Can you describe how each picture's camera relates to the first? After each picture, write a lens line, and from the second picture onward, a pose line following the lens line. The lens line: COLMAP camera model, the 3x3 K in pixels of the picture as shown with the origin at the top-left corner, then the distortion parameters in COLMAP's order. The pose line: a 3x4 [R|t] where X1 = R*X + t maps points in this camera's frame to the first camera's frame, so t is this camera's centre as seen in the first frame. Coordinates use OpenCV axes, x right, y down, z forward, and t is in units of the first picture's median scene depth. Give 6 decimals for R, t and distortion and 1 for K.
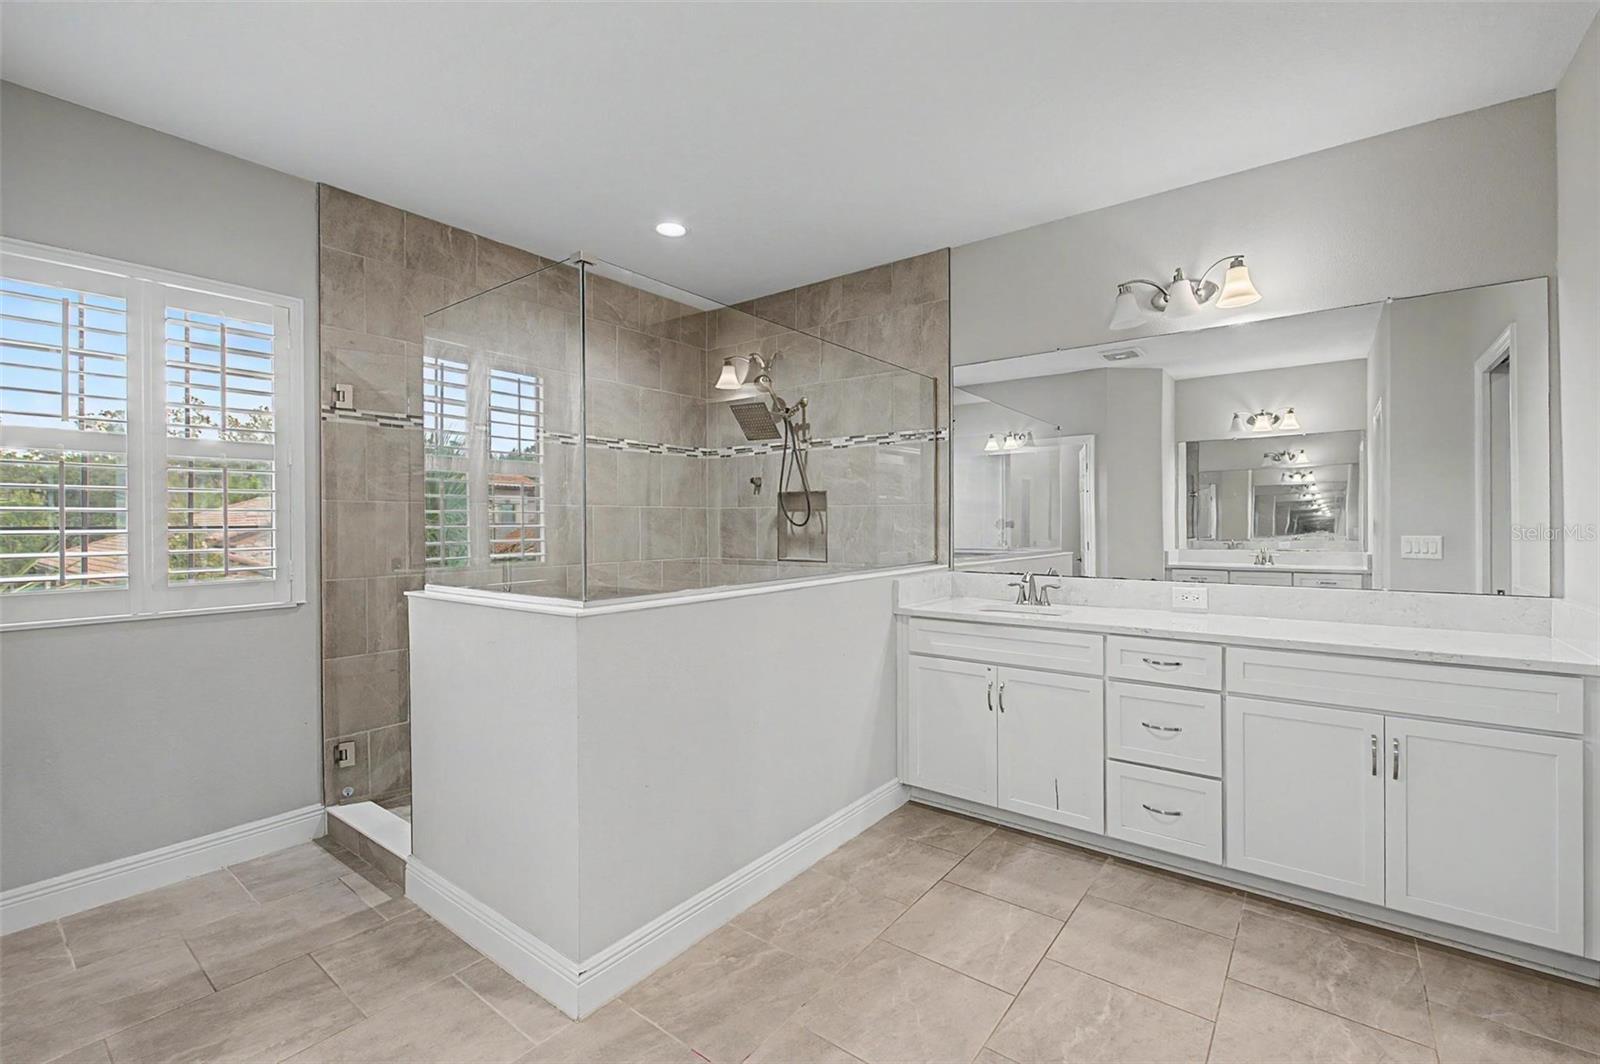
lens RADIAL K [[697.8, 0, 802.1], [0, 697.8, 519.2], [0, 0, 1]] dist [-0.002128, 0.000437]
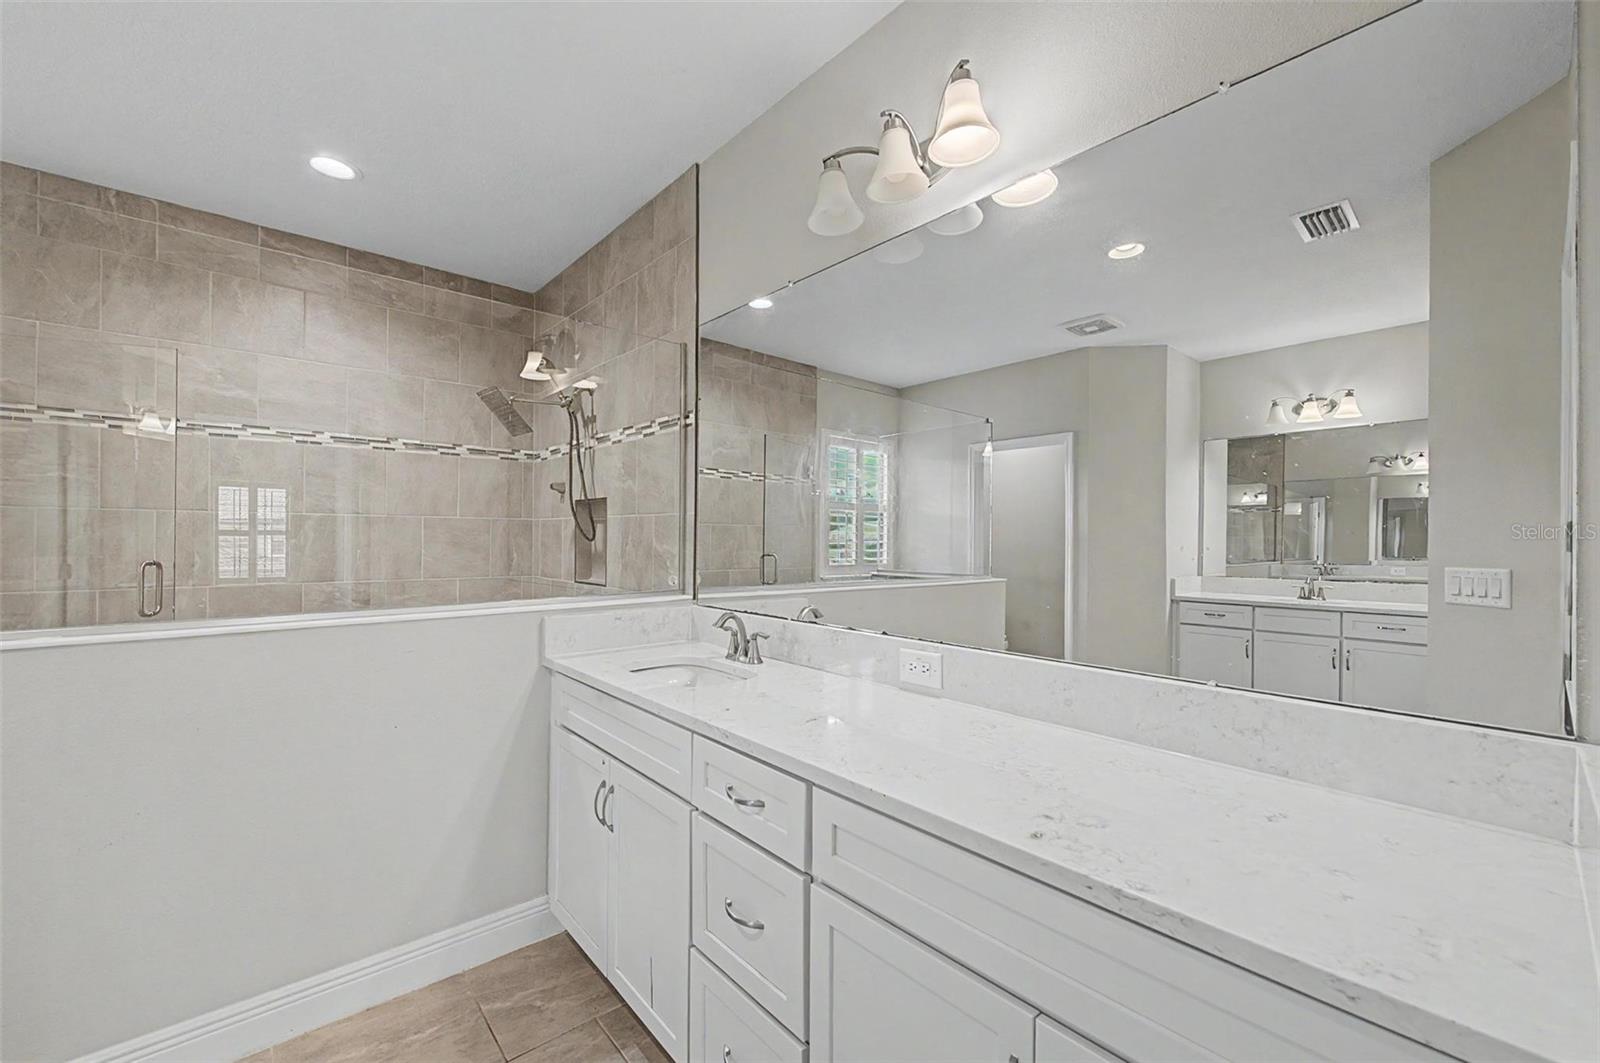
lens RADIAL K [[648.1, 0, 803.7], [0, 648.1, 532.8], [0, 0, 1]] dist [0.002520, -0.000181]
pose [[0.979822, 0.008750, -0.199679, 0.414154], [-0.009217, 0.999957, -0.001410, -0.000852], [0.199658, 0.003222, 0.979860, 0.318539]]
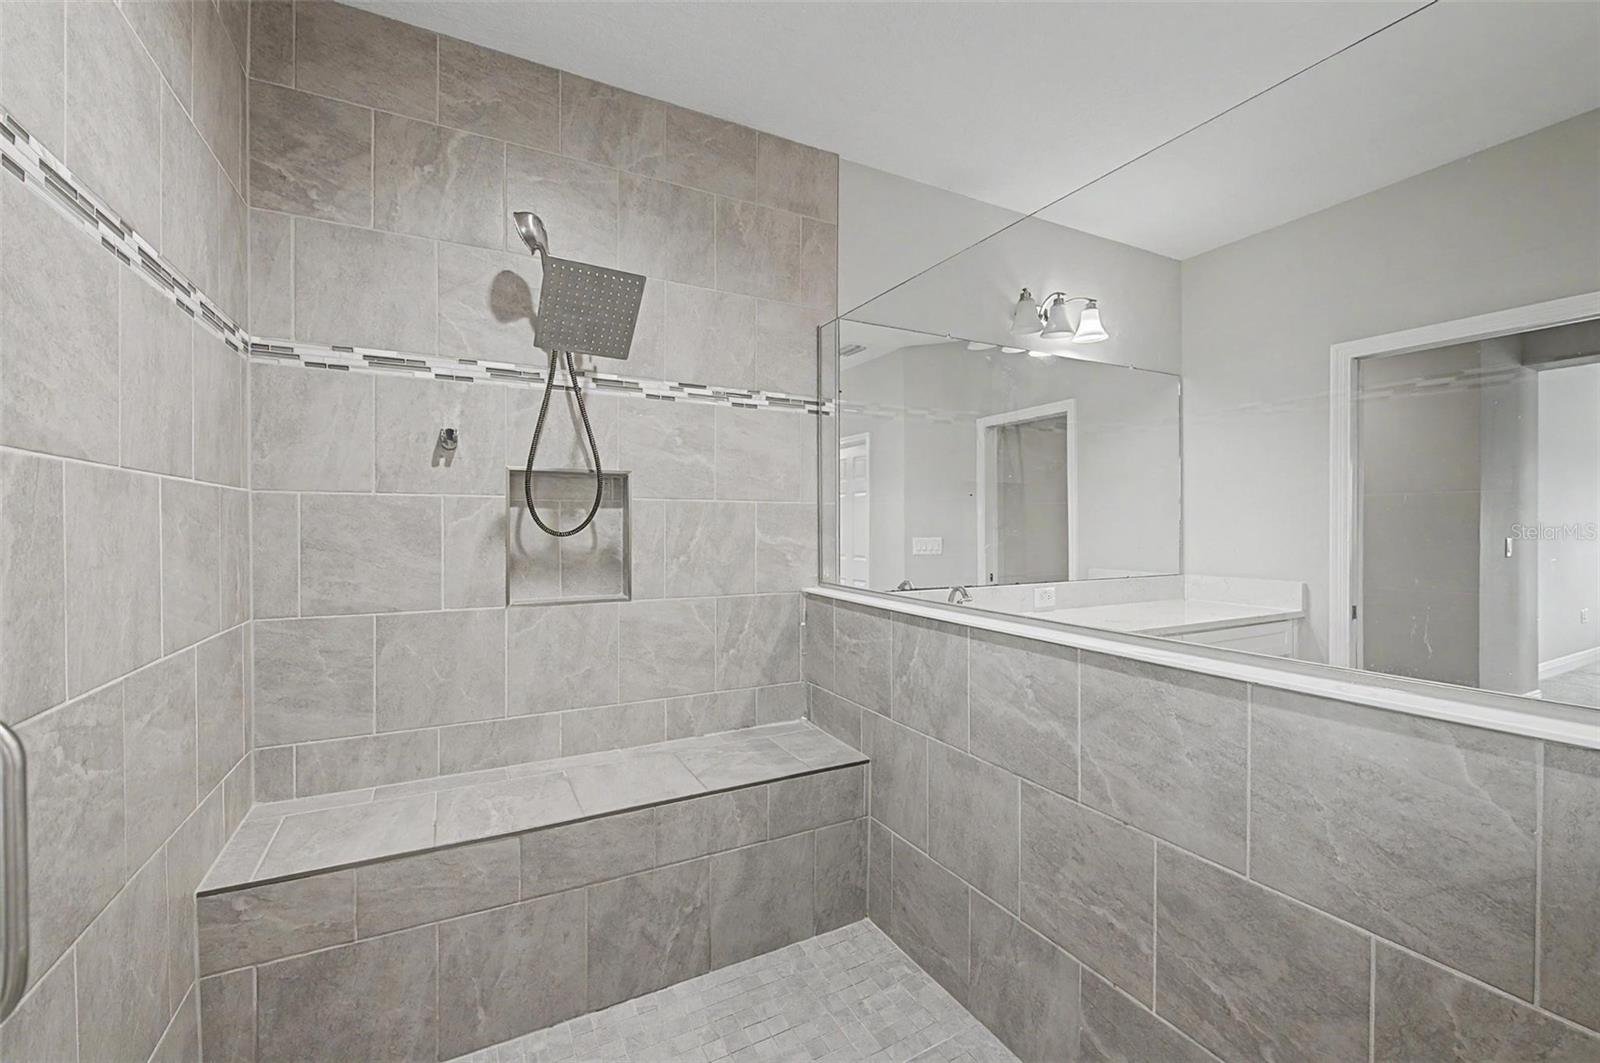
lens RADIAL K [[670.9, 0, 804.3], [0, 670.9, 525.3], [0, 0, 1]] dist [-0.000006, 0.000323]
pose [[0.402350, 0.003219, 0.915480, -0.404197], [-0.000695, 0.999995, -0.003211, 0.003423], [-0.915485, 0.000656, 0.402350, 0.670809]]
